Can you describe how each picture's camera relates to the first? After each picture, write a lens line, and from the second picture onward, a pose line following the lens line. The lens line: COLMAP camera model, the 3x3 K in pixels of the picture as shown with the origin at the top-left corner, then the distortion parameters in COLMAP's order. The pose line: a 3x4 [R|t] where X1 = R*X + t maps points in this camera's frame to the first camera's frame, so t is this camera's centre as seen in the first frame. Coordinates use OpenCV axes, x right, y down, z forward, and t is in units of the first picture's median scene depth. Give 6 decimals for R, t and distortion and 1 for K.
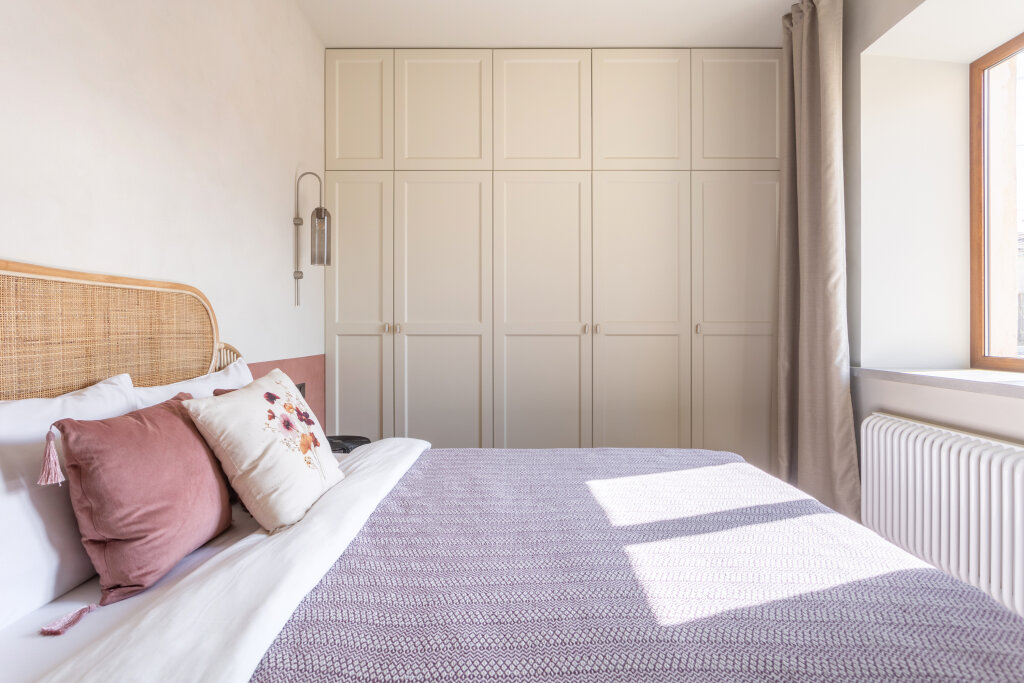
lens RADIAL K [[532.9, 0, 517.4], [0, 532.9, 332.8], [0, 0, 1]] dist [0.000257, 0.000278]
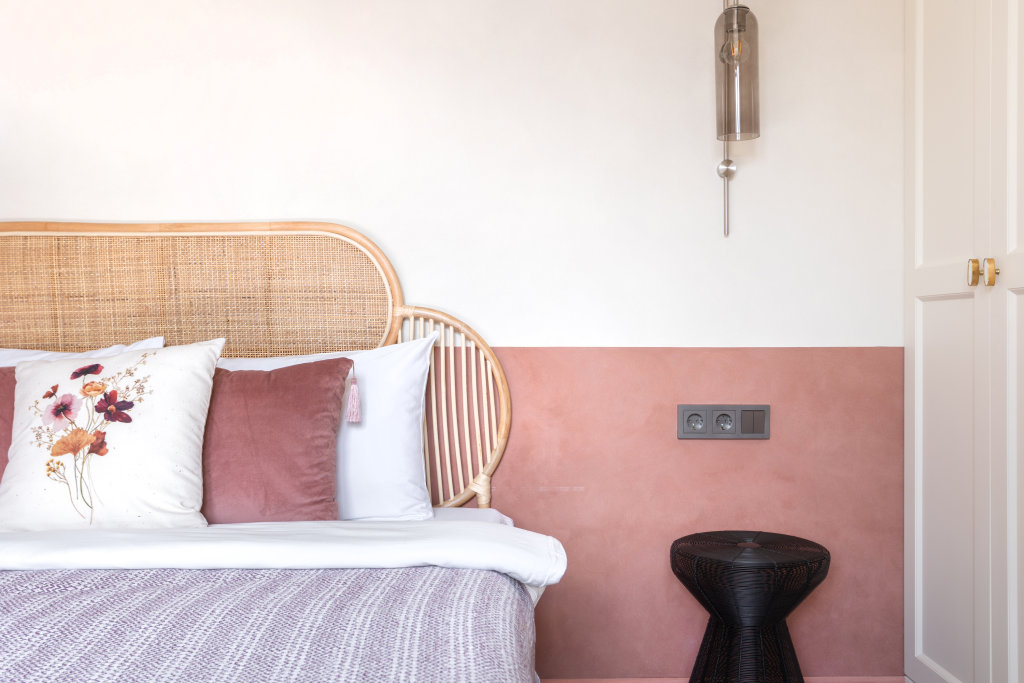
lens RADIAL K [[961.1, 0, 512.0], [0, 961.1, 341.5], [0, 0, 1]] dist [0.001771, 0.009276]
pose [[0.016854, 0.006790, -0.999835, 0.798379], [-0.005177, 0.999964, 0.006704, 0.069993], [0.999845, 0.005063, 0.016888, 1.509040]]
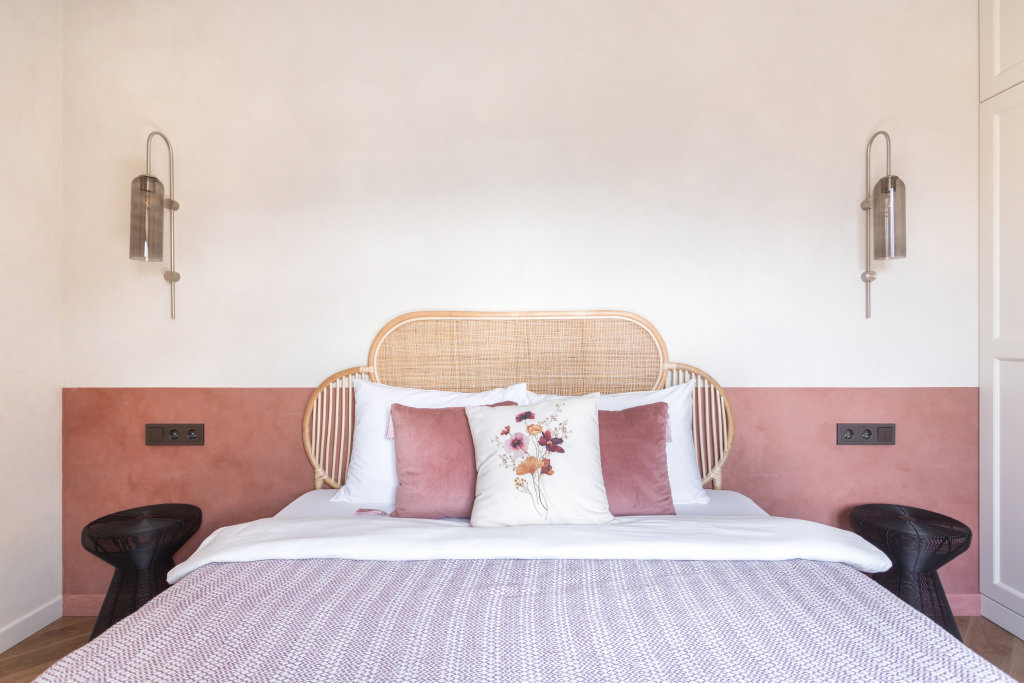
lens RADIAL K [[526.1, 0, 514.8], [0, 526.1, 335.0], [0, 0, 1]] dist [-0.003411, -0.000405]
pose [[-0.010569, -0.001095, -0.999944, 0.614550], [-0.004226, 0.999991, -0.001051, -0.044674], [0.999935, 0.004214, -0.010574, 0.971464]]
